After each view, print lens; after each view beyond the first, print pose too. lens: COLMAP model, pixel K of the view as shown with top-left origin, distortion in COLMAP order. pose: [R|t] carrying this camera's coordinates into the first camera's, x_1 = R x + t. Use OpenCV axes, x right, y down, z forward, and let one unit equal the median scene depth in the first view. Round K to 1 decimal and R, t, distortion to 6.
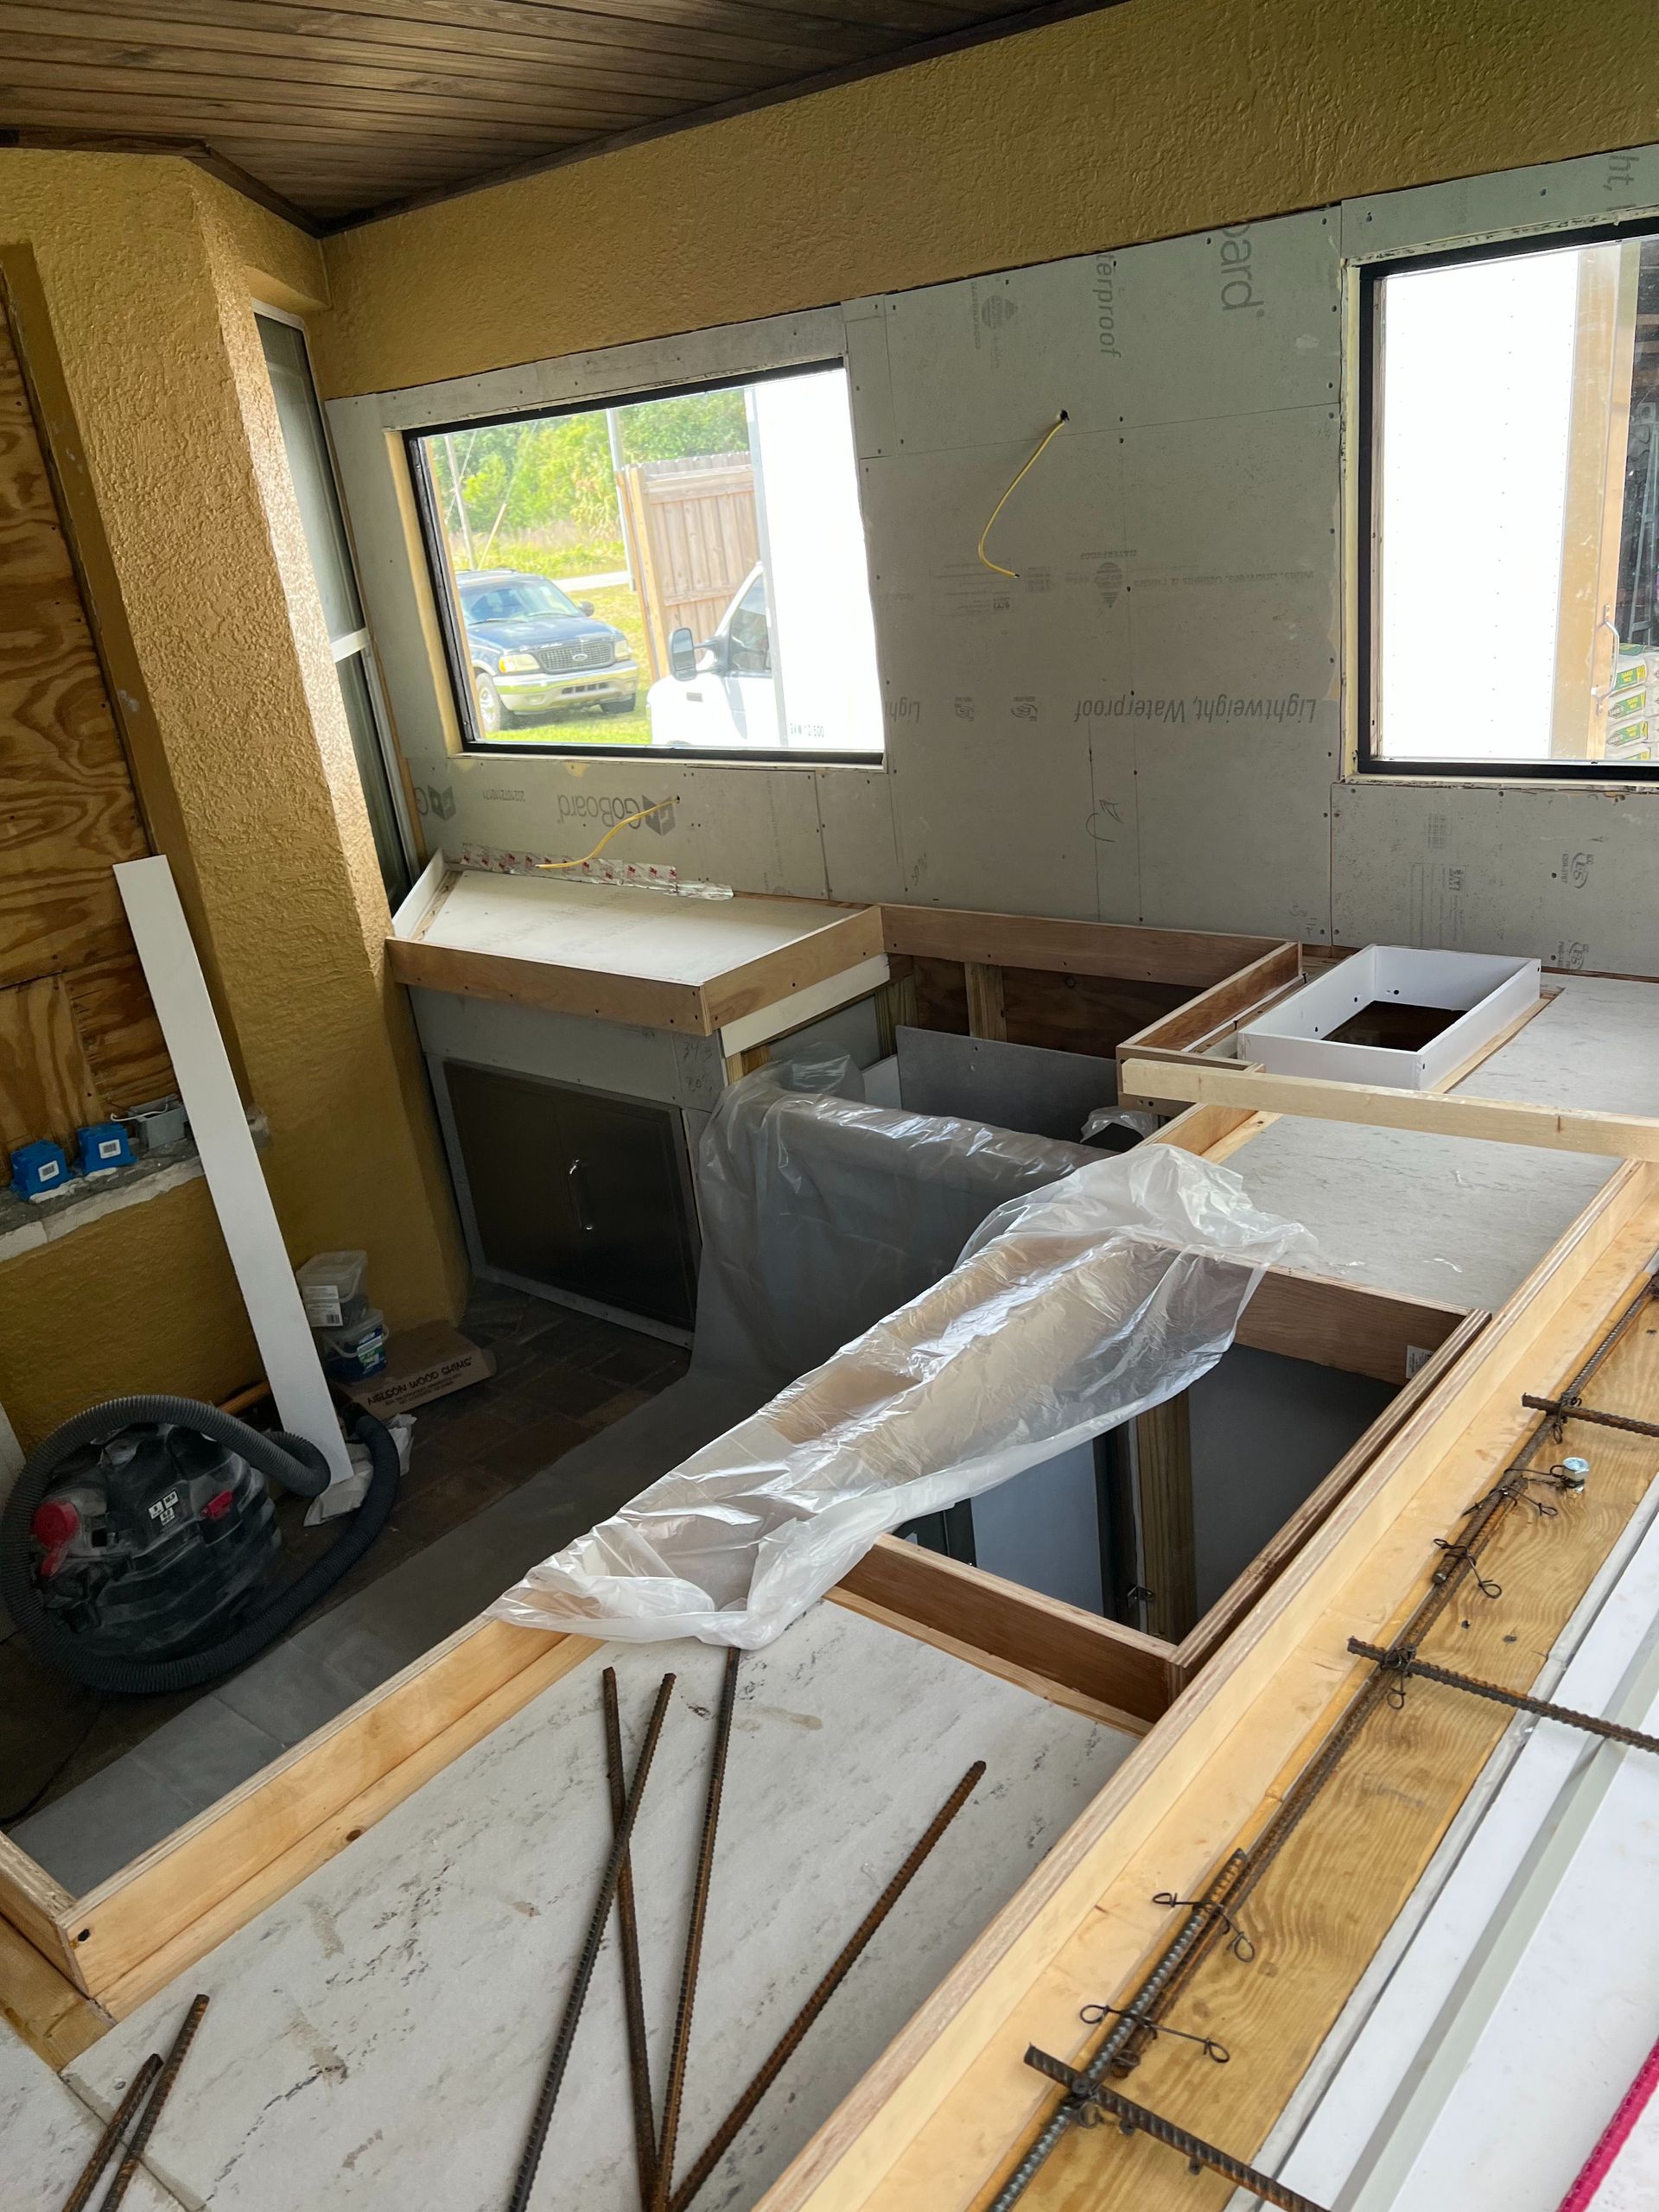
lens RADIAL K [[1674.3, 0, 837.6], [0, 1674.3, 1125.8], [0, 0, 1]] dist [0.050215, -0.060836]
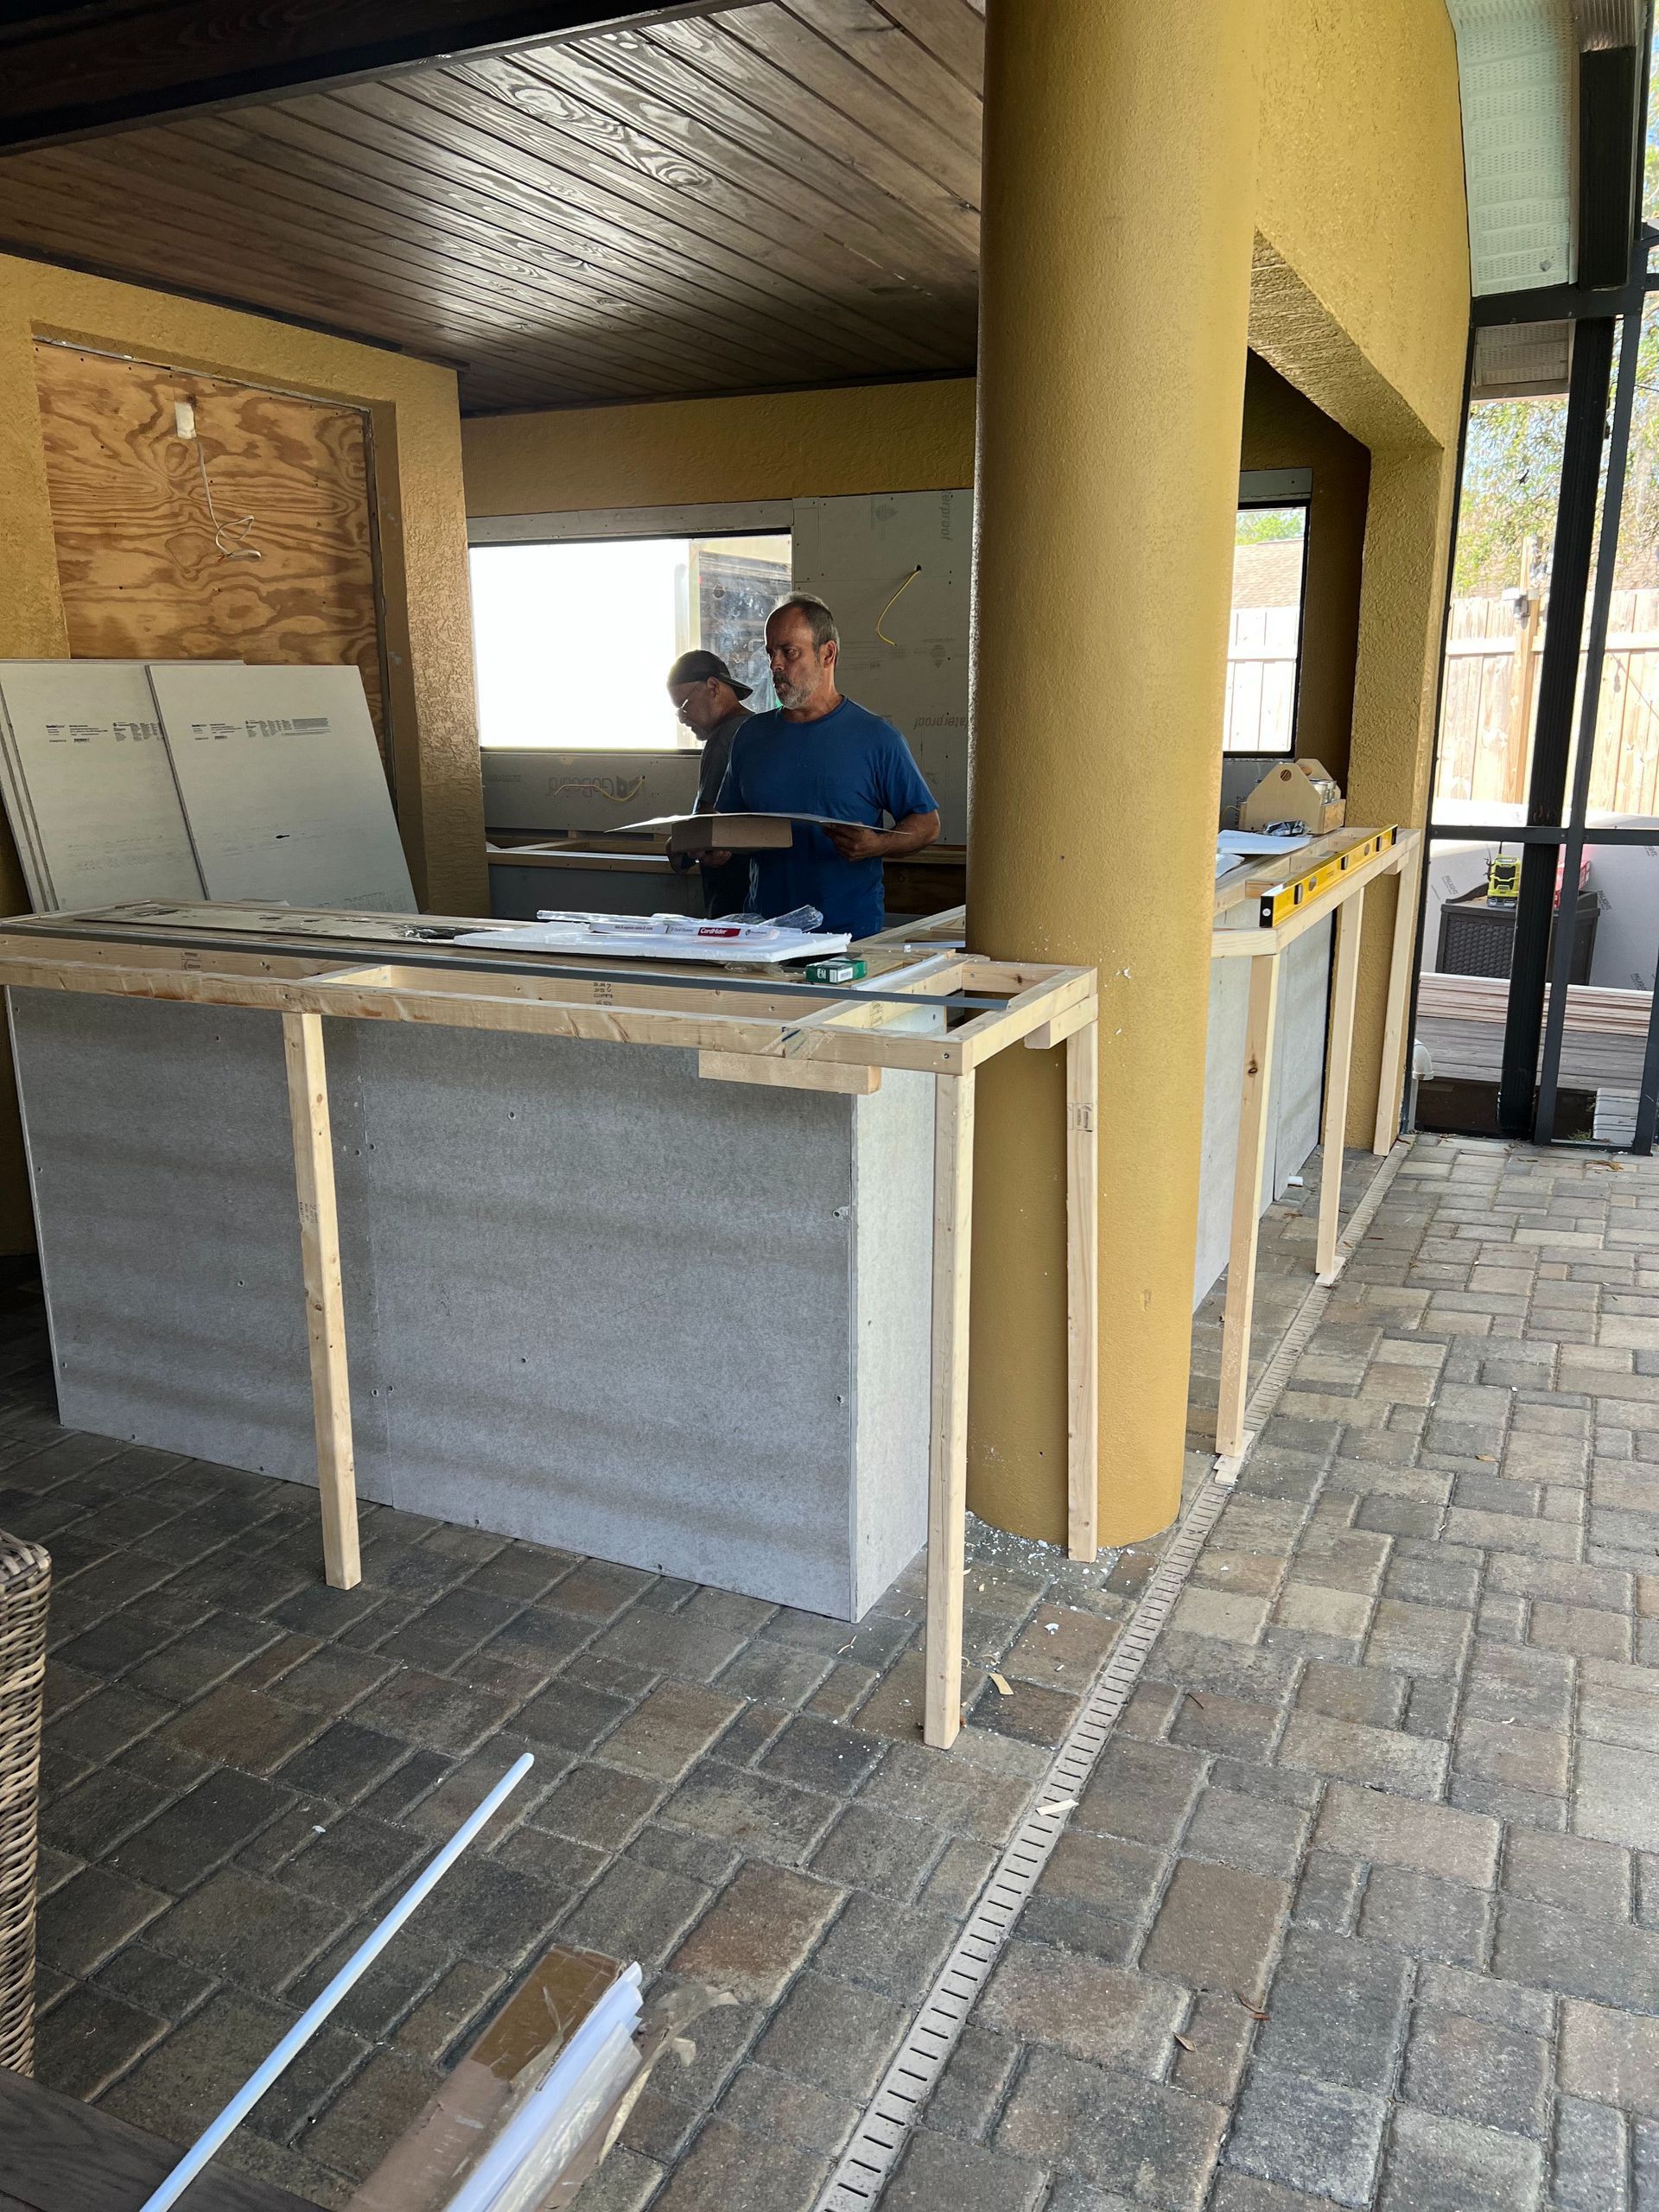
lens RADIAL K [[1674.3, 0, 803.9], [0, 1674.3, 1135.0], [0, 0, 1]] dist [0.050215, -0.060836]
pose [[0.964035, 0.039756, 0.262785, -0.446001], [-0.004328, 0.990966, -0.134041, 0.454628], [-0.265740, 0.128083, 0.955498, -0.683810]]
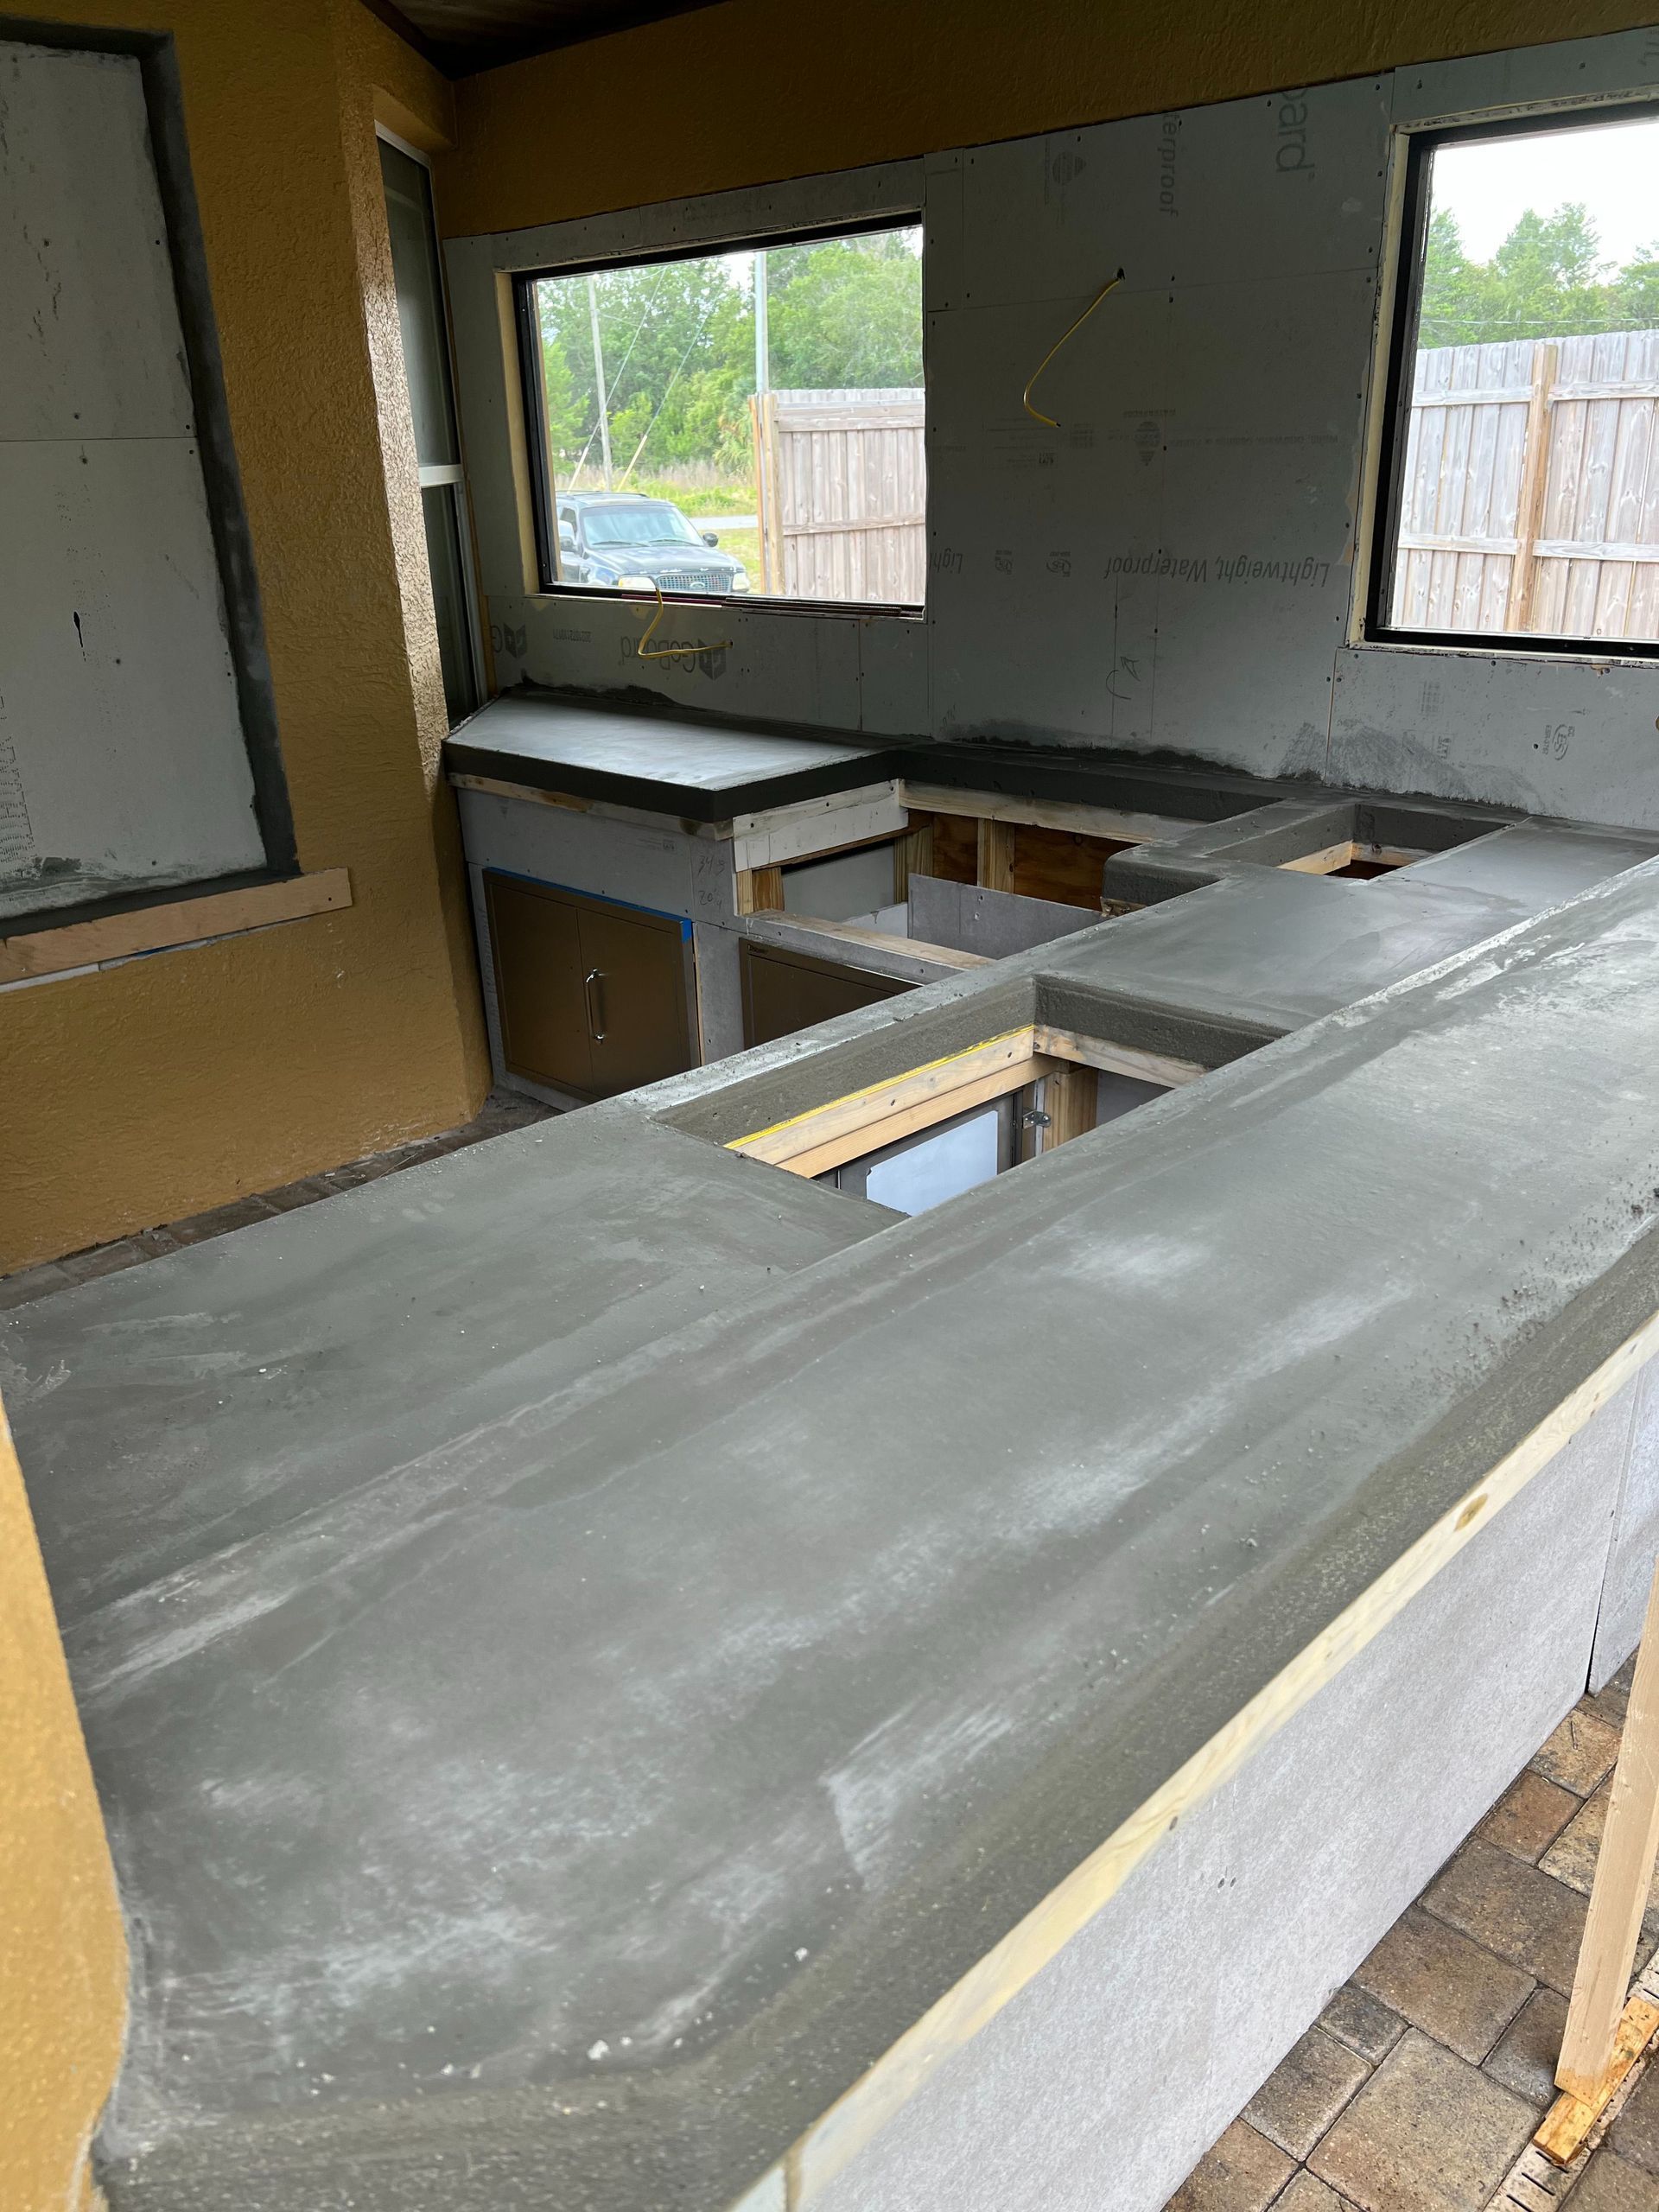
lens RADIAL K [[1674.3, 0, 807.9], [0, 1674.3, 1122.7], [0, 0, 1]] dist [0.050215, -0.060836]
pose [[0.991958, 0.110696, -0.061367, 0.061078], [-0.109697, 0.993775, 0.019423, 0.093295], [0.063135, -0.012535, 0.997926, -0.052964]]
